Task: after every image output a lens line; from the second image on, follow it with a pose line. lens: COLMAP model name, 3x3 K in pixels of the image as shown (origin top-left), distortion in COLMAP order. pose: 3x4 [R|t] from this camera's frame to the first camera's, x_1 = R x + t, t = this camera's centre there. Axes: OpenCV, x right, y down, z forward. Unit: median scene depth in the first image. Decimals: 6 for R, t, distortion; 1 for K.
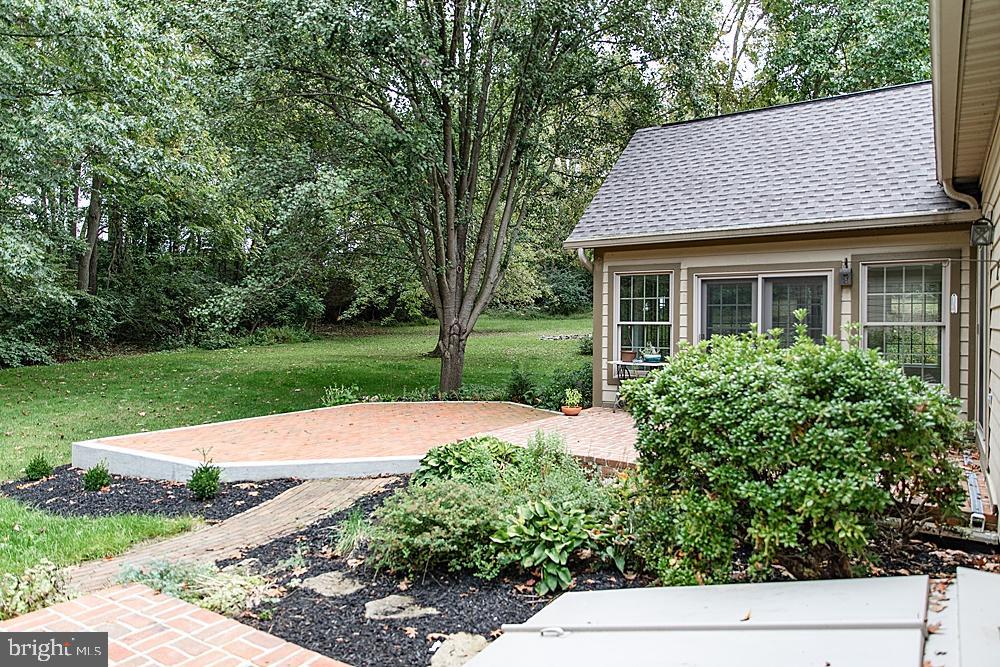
lens RADIAL K [[669.8, 0, 500.0], [0, 669.8, 333.5], [0, 0, 1]] dist [0.008809, 0.002097]
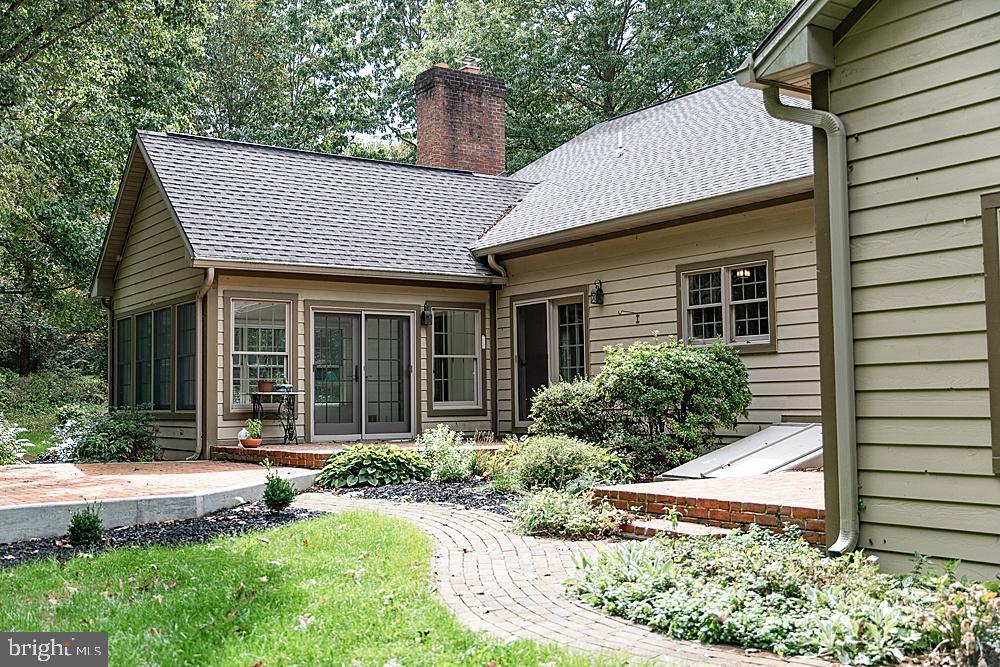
lens RADIAL K [[1110.6, 0, 500.0], [0, 1110.6, 333.5], [0, 0, 1]] dist [0.008923, 0.006771]
pose [[0.377606, 0.049239, 0.924656, -1.116094], [0.027603, 0.997543, -0.064393, 0.067658], [-0.925555, 0.049838, 0.375319, 0.084406]]
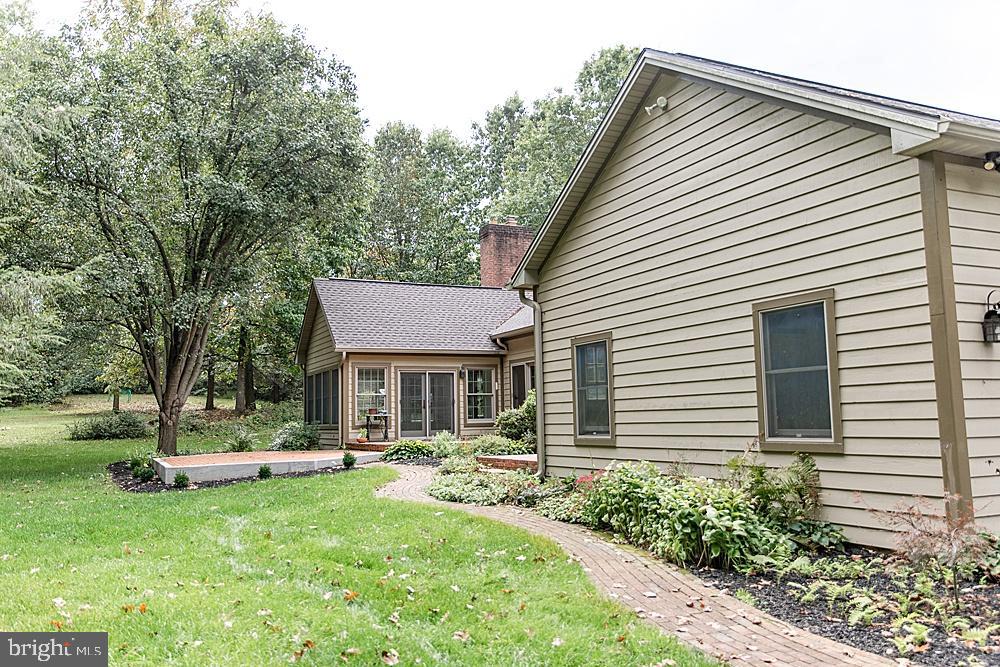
lens RADIAL K [[841.0, 0, 500.0], [0, 841.0, 333.5], [0, 0, 1]] dist [-0.003987, -0.000778]
pose [[0.520962, 0.075606, 0.850225, -1.576344], [0.033882, 0.993453, -0.109103, 0.082229], [-0.852907, 0.085646, 0.514989, -0.511475]]
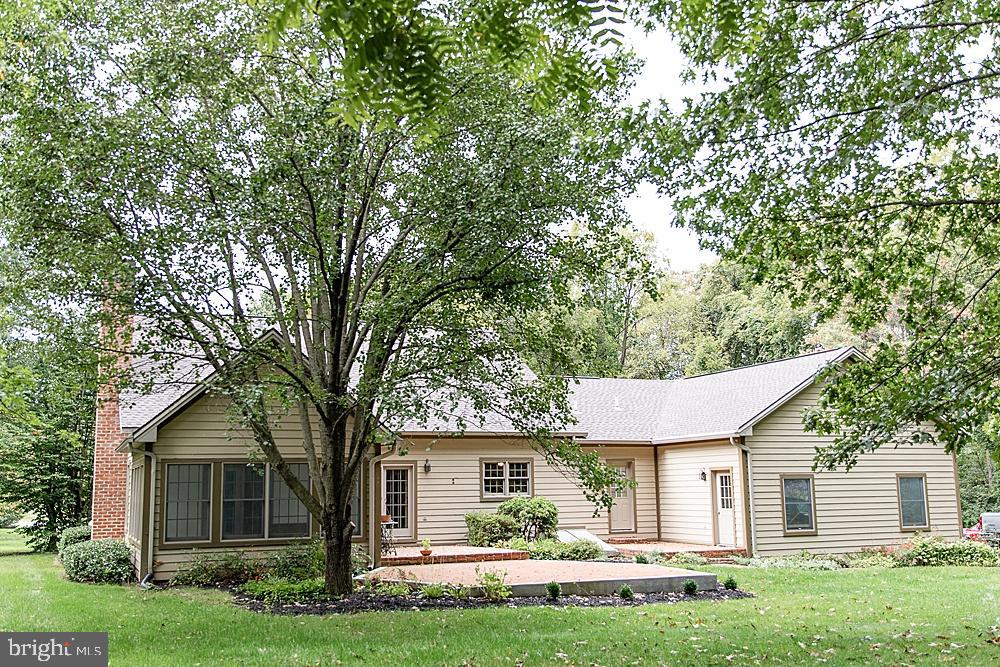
lens RADIAL K [[1004.0, 0, 500.0], [0, 1004.0, 333.5], [0, 0, 1]] dist [0.012106, 0.006482]
pose [[-0.826975, 0.095282, 0.554107, -1.319288], [0.020385, 0.989969, -0.139808, -0.058511], [-0.561870, -0.104322, -0.820621, 2.718211]]
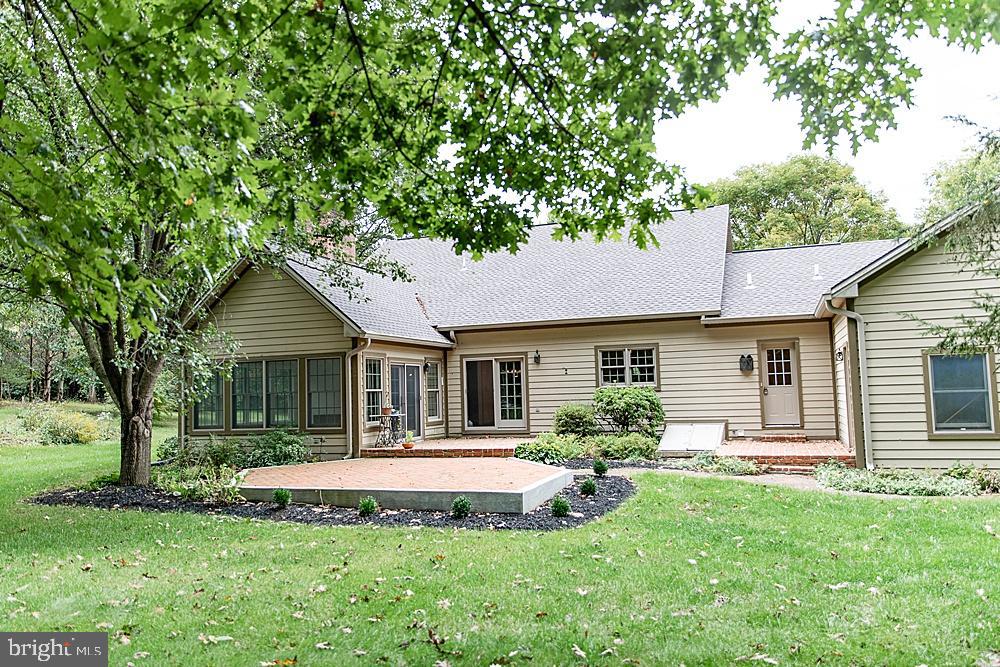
lens RADIAL K [[788.6, 0, 500.0], [0, 788.6, 333.5], [0, 0, 1]] dist [0.000762, -0.000088]
pose [[-0.240054, 0.077785, 0.967638, -1.615974], [0.041187, 0.996703, -0.069904, -0.007016], [-0.969885, 0.023074, -0.242466, 1.148926]]
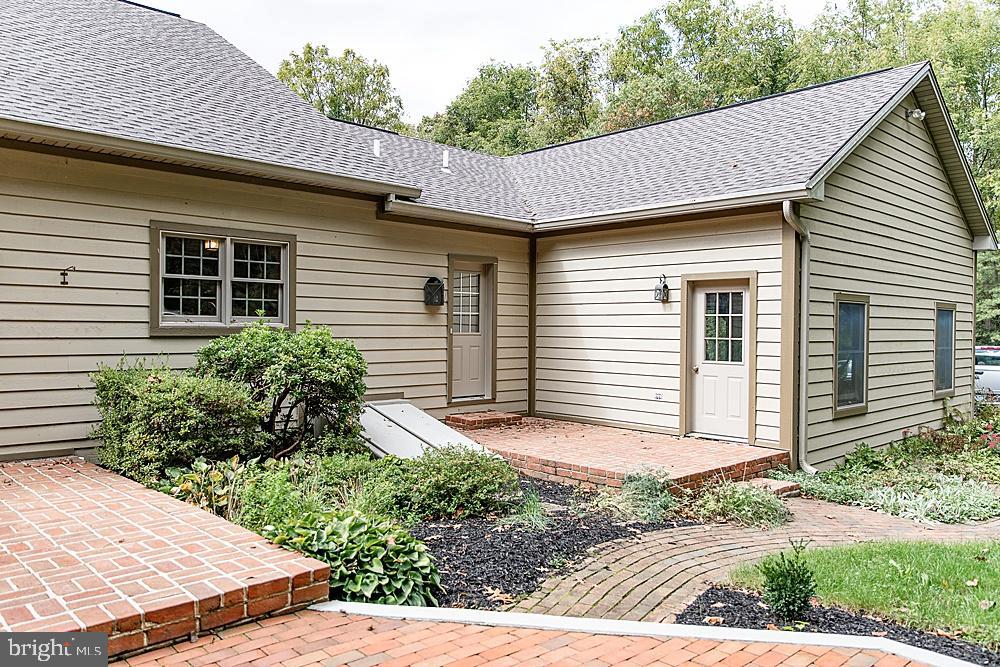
lens RADIAL K [[736.1, 0, 500.0], [0, 736.1, 333.5], [0, 0, 1]] dist [-0.005135, -0.000550]
pose [[-0.973164, -0.015698, 0.229577, -0.215932], [-0.010369, 0.999649, 0.024399, -0.013156], [-0.229879, 0.021364, -0.972985, 1.075204]]
